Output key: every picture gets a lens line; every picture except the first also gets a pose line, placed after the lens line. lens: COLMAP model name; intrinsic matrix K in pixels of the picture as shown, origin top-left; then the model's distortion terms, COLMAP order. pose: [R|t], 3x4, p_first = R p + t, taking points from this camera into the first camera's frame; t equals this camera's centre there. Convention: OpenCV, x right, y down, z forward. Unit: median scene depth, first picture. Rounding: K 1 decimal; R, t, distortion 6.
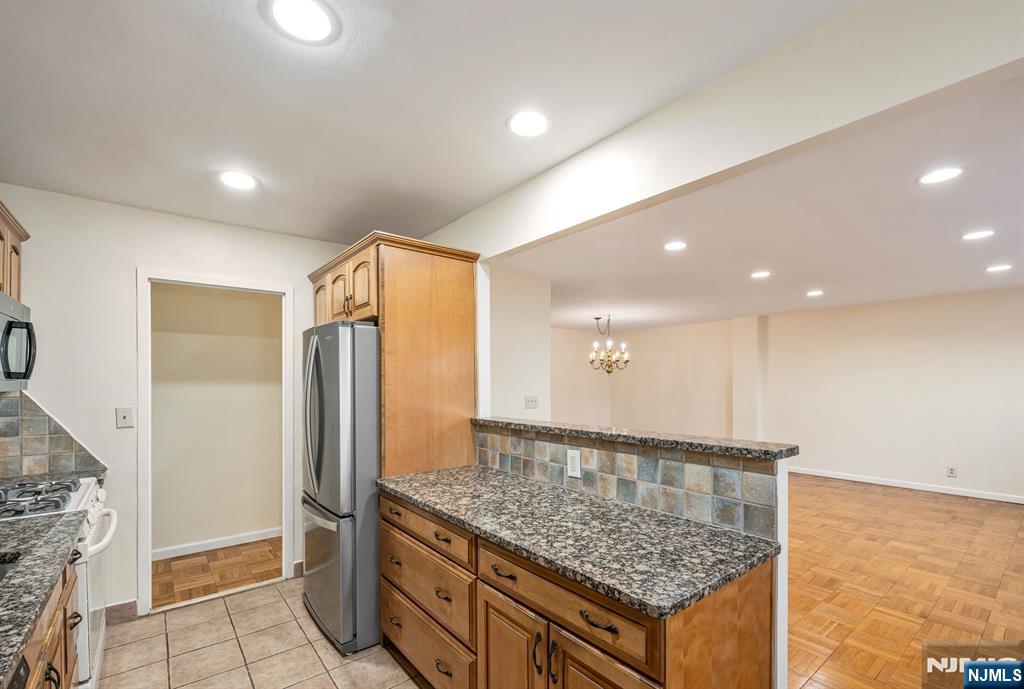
lens RADIAL K [[447.7, 0, 508.0], [0, 447.7, 393.0], [0, 0, 1]] dist [-0.000145, 0.000121]
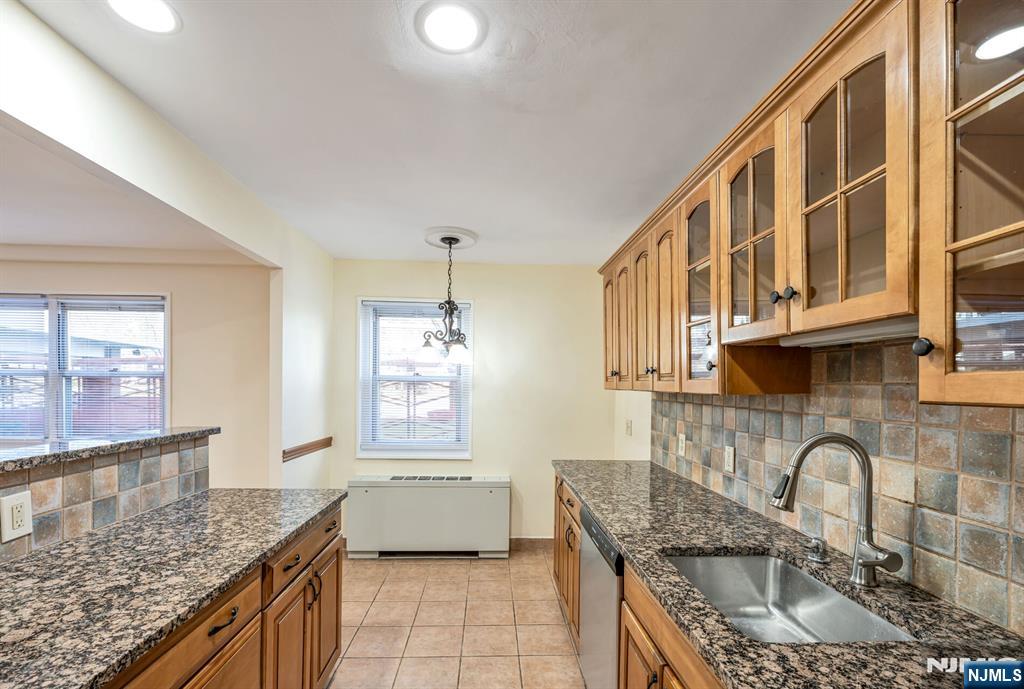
lens RADIAL K [[447.7, 0, 508.0], [0, 447.7, 393.0], [0, 0, 1]] dist [-0.000145, 0.000121]
pose [[-0.808838, -0.018501, 0.587741, -0.867340], [0.000719, 0.999473, 0.032452, -0.030157], [-0.588031, 0.026671, -0.808398, 1.290413]]
